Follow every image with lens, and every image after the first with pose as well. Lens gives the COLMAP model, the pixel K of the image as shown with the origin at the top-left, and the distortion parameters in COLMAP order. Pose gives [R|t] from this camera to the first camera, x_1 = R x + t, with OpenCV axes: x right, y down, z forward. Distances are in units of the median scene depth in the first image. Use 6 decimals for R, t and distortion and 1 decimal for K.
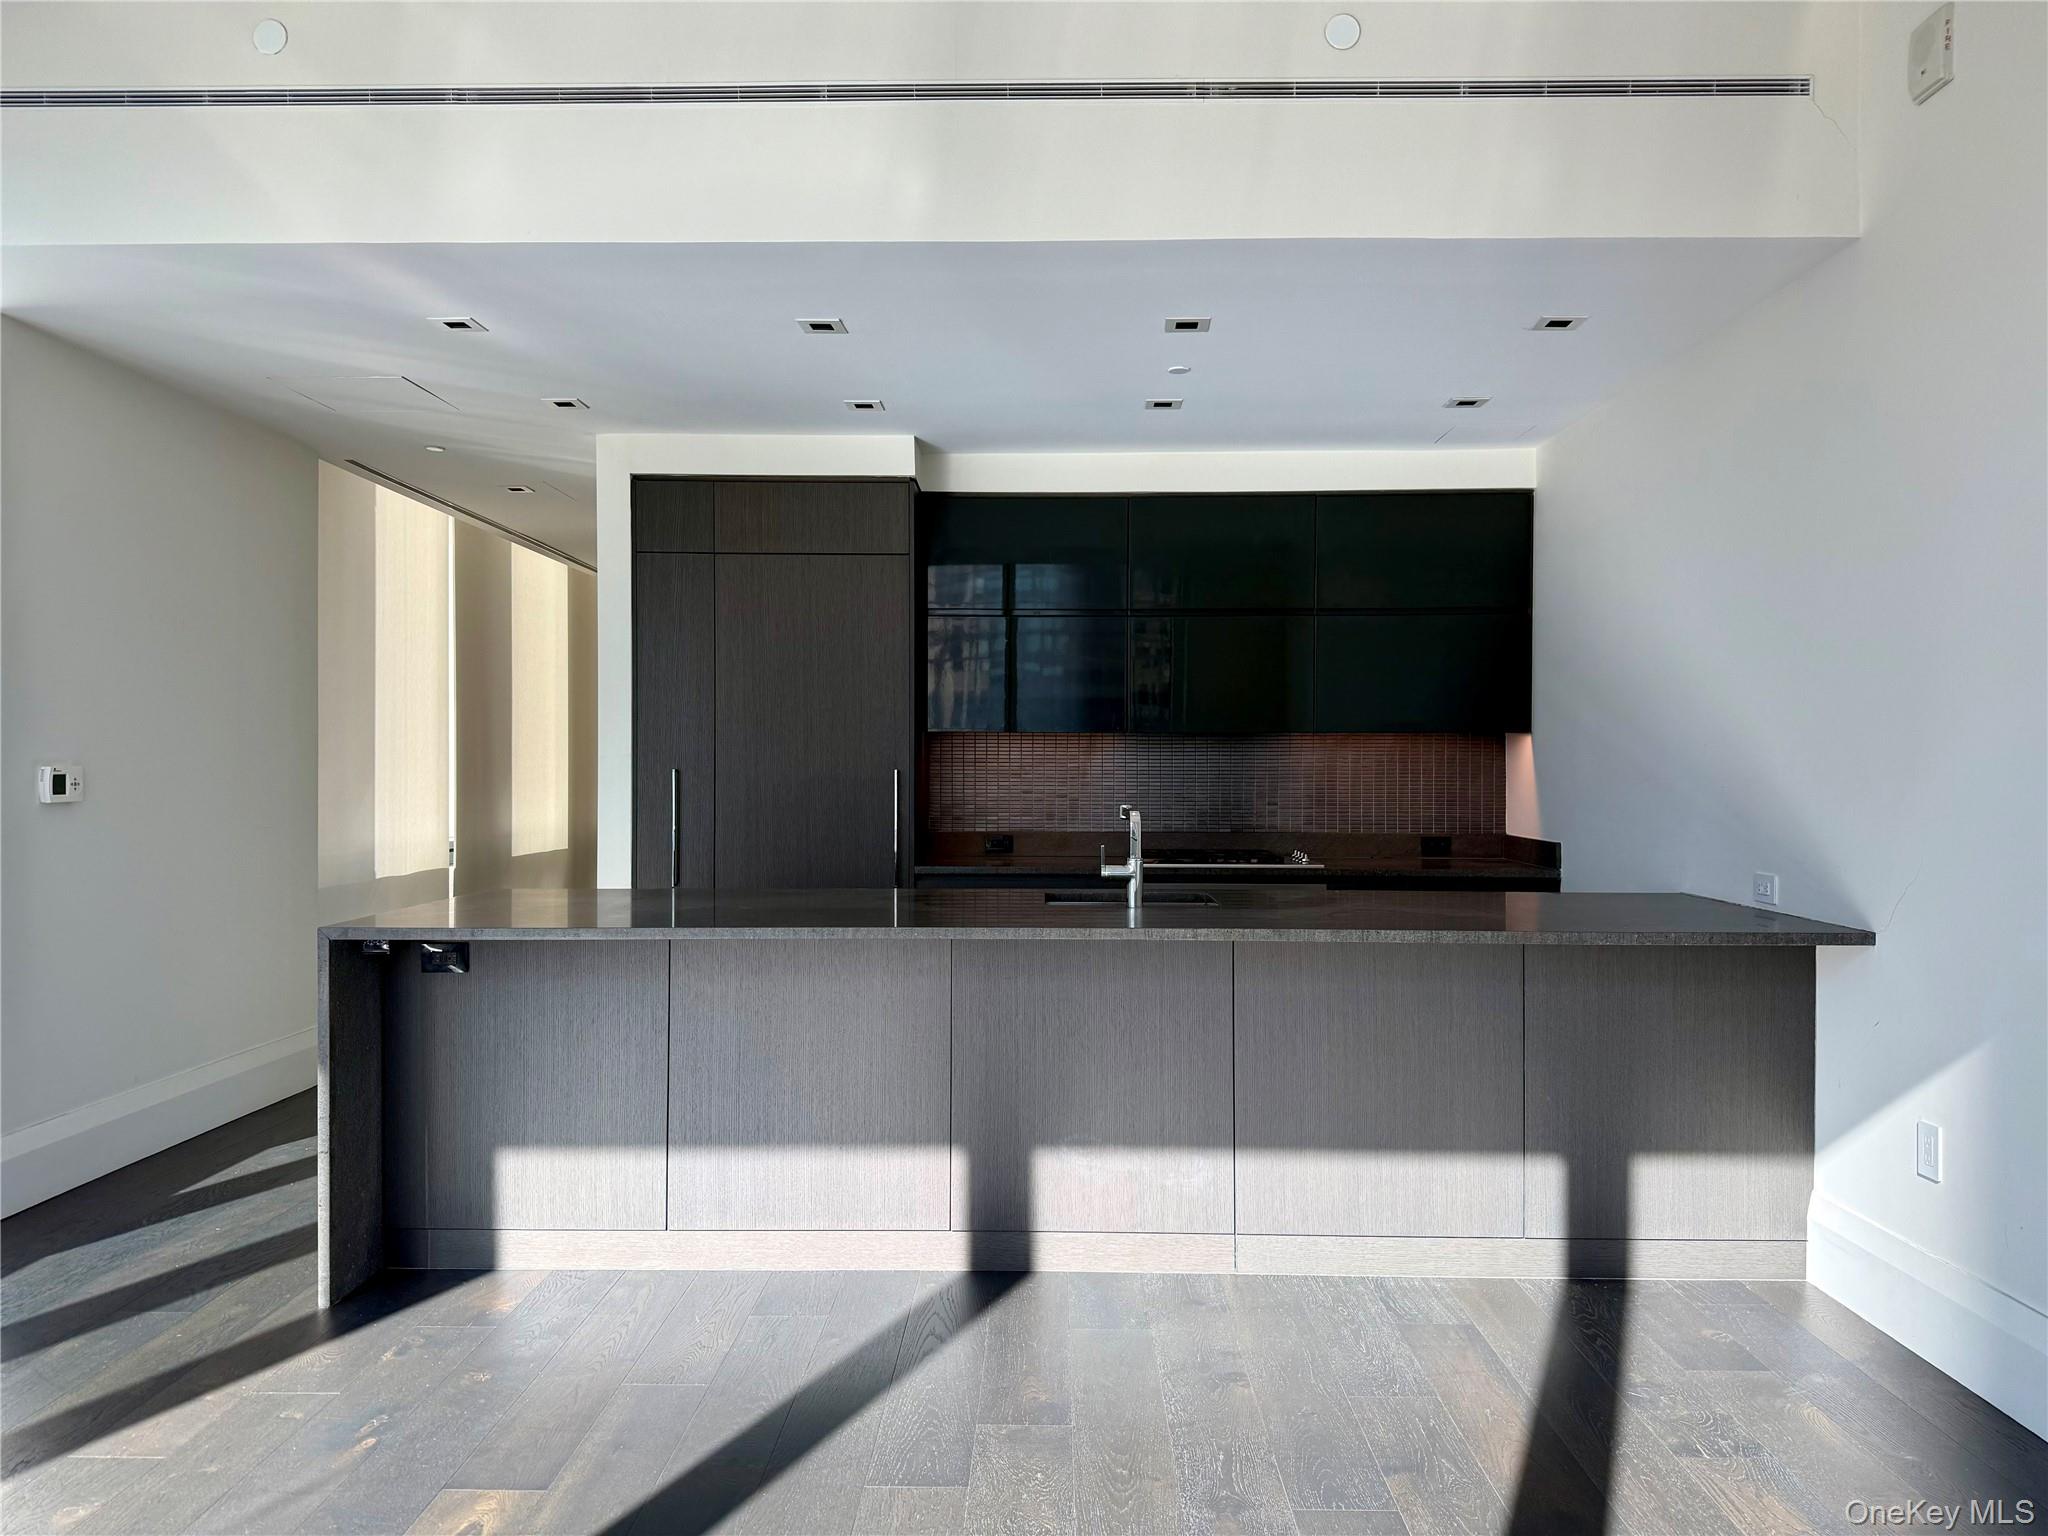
lens RADIAL K [[1382.9, 0, 1024.0], [0, 1382.9, 768.0], [0, 0, 1]] dist [0.043456, -0.053514]
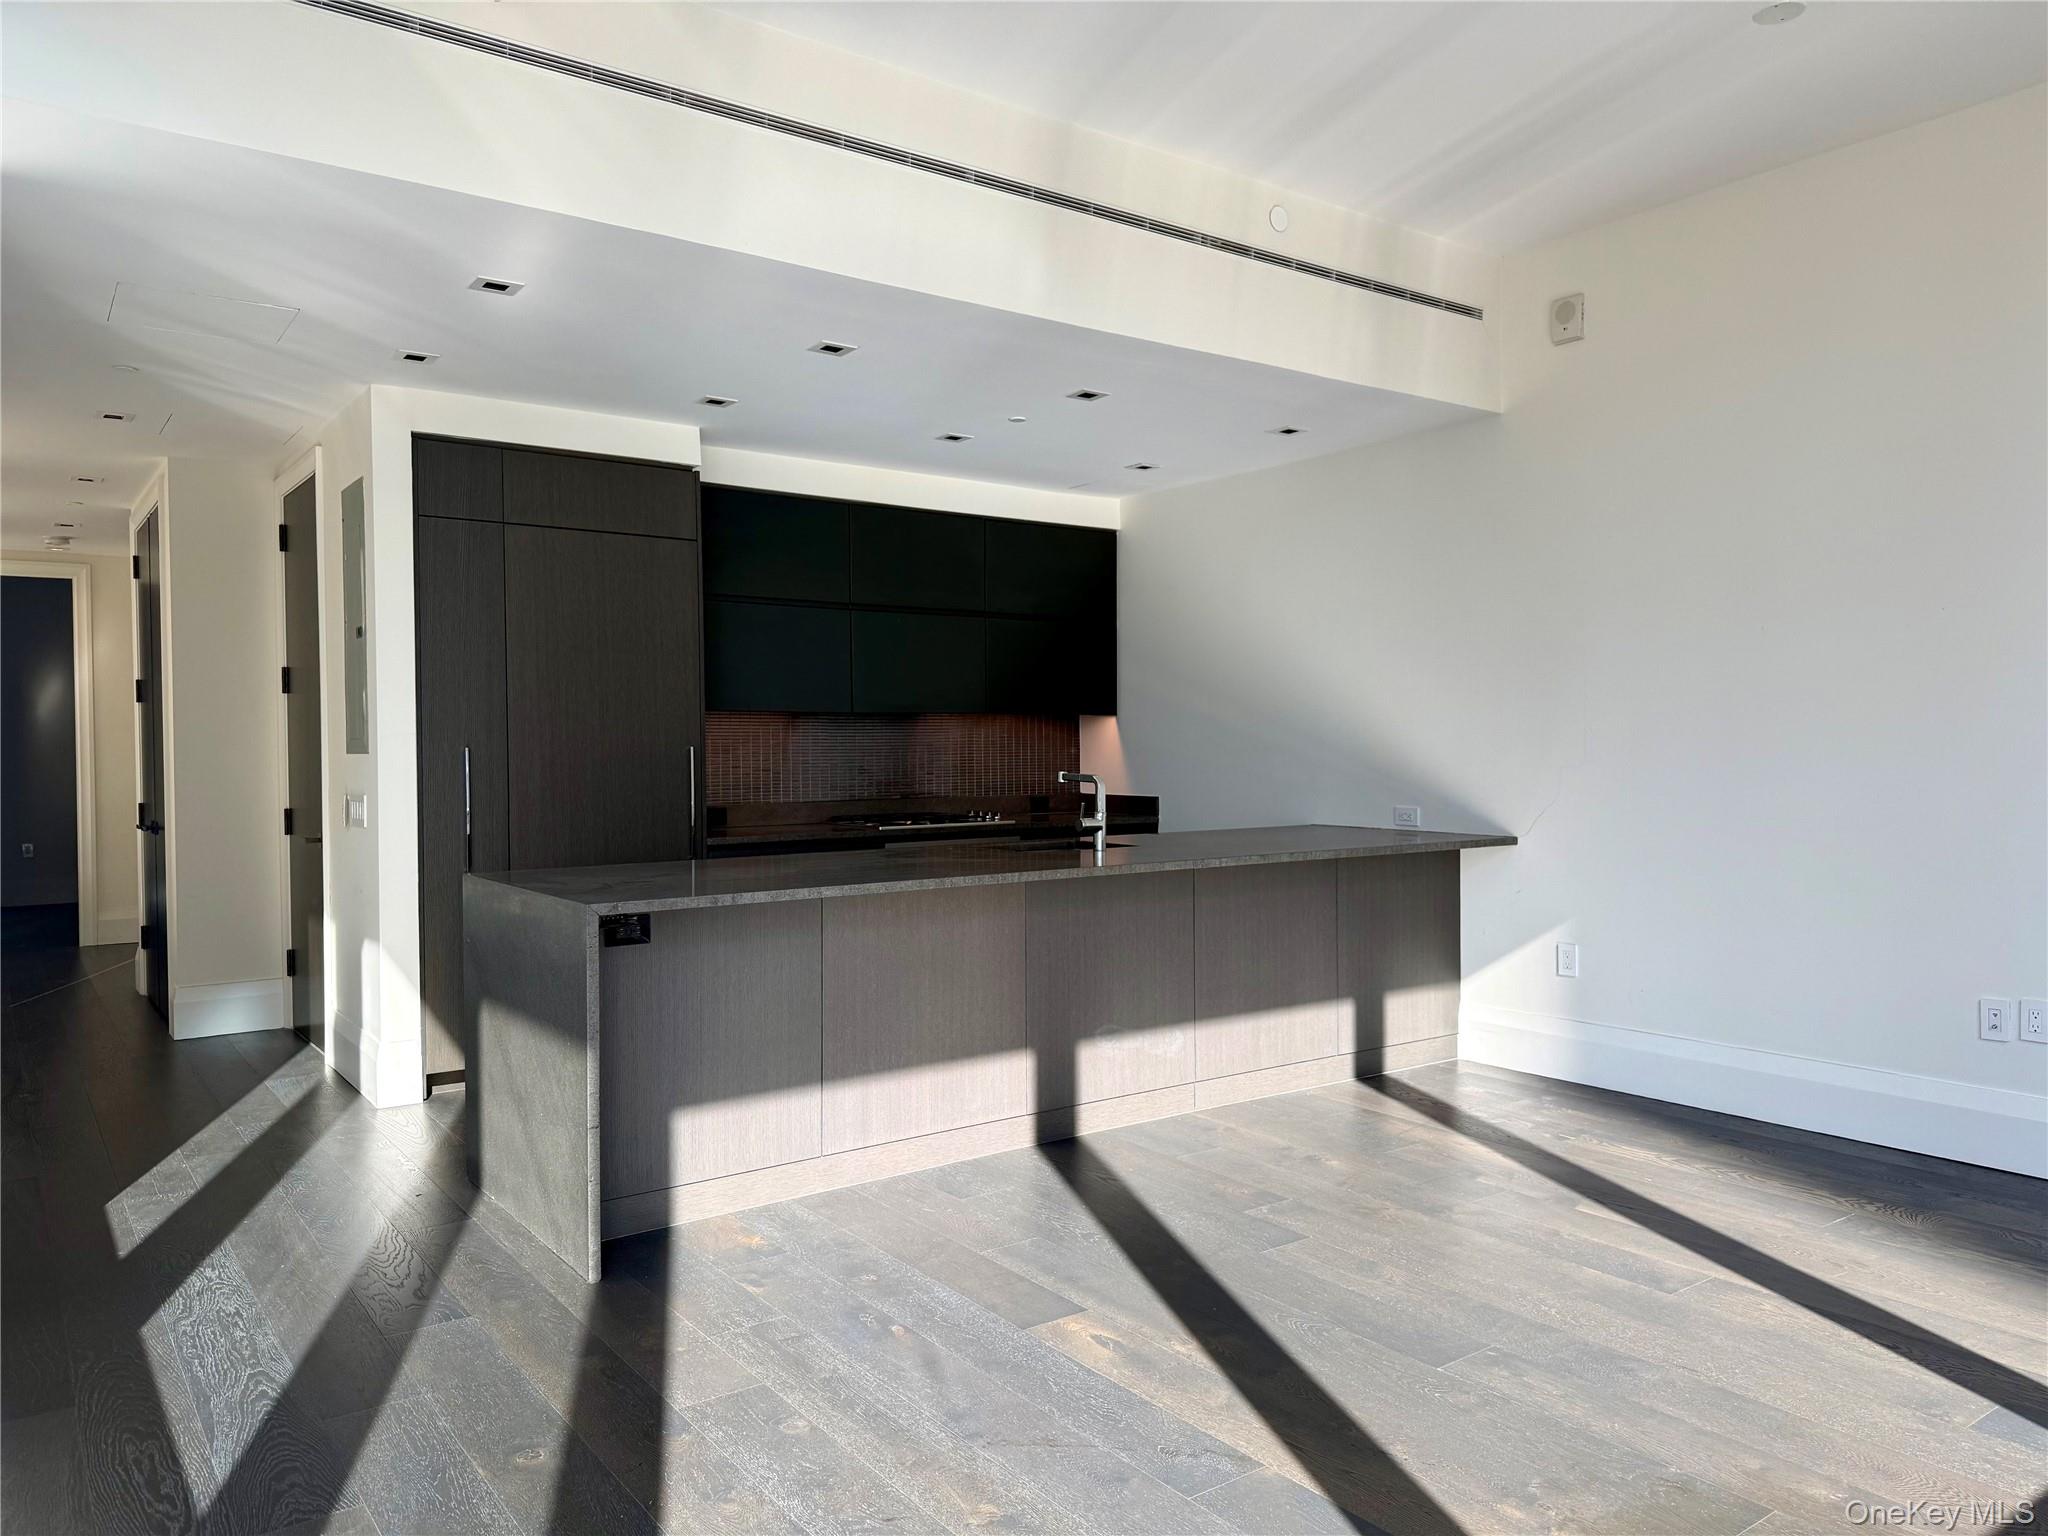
lens RADIAL K [[1381.5, 0, 985.2], [0, 1381.5, 775.4], [0, 0, 1]] dist [0.146652, -0.315643]
pose [[0.807849, -0.021374, 0.589002, -0.675717], [0.008640, 0.999664, 0.024426, -0.001655], [-0.589326, -0.014644, 0.807762, 0.015238]]
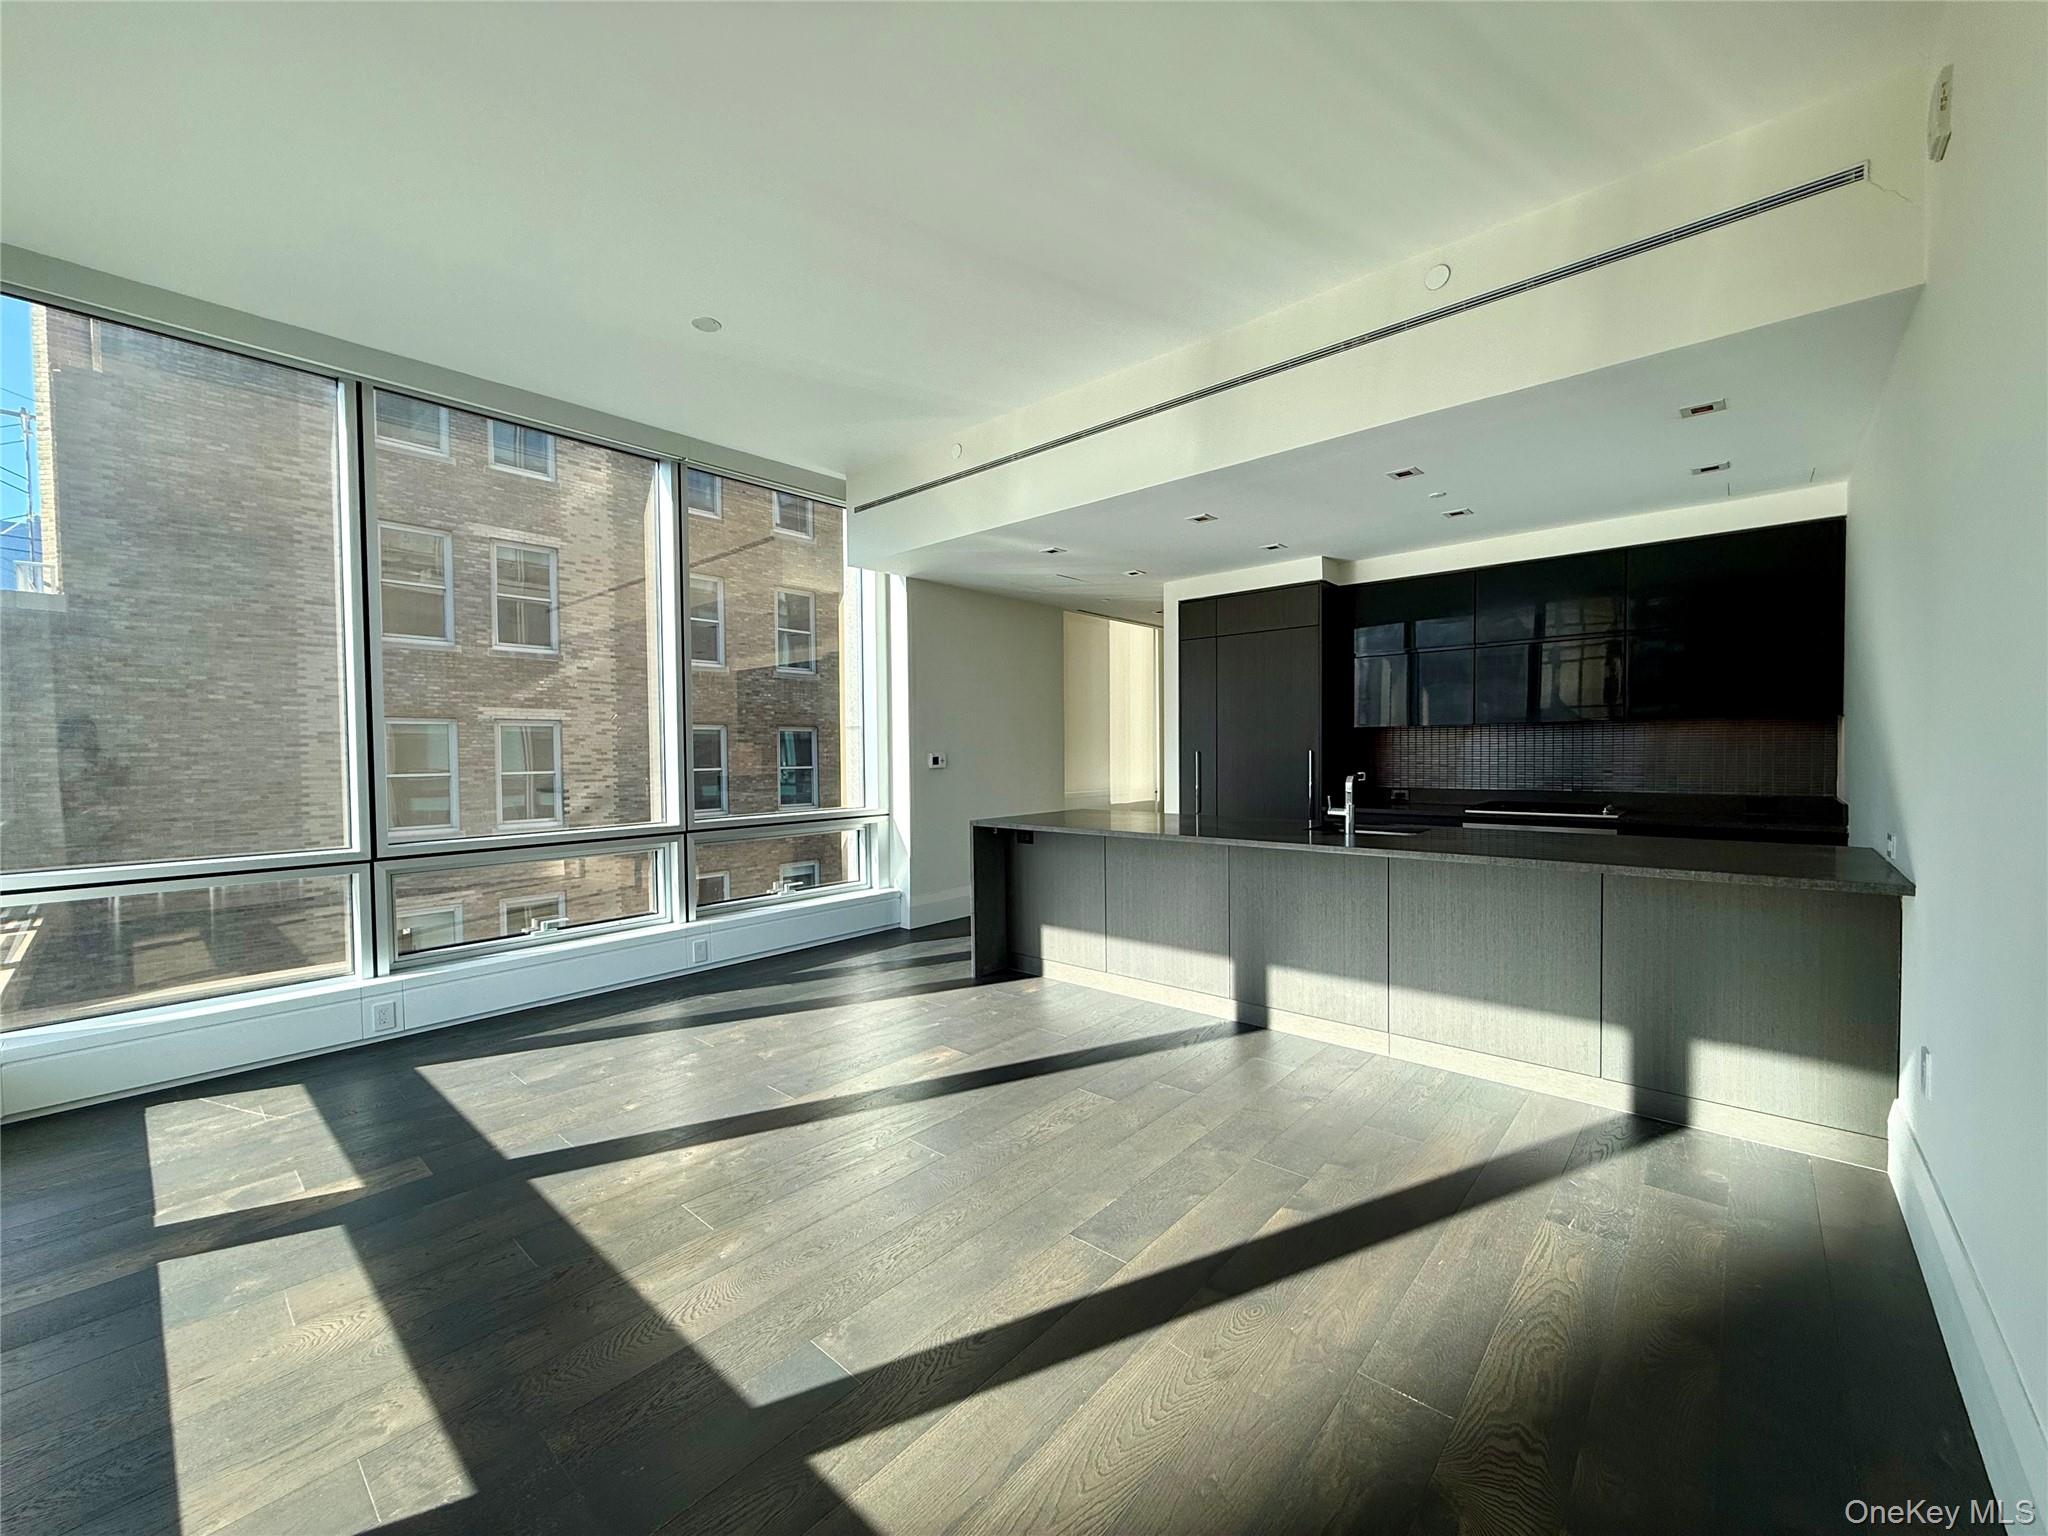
lens RADIAL K [[814.5, 0, 1024.0], [0, 814.5, 768.0], [0, 0, 1]] dist [0.001302, 0.000259]
pose [[0.758467, 0.006455, -0.651680, 0.371392], [0.006673, 0.999822, 0.017671, 0.000068], [0.651678, -0.017751, 0.758288, 0.000046]]
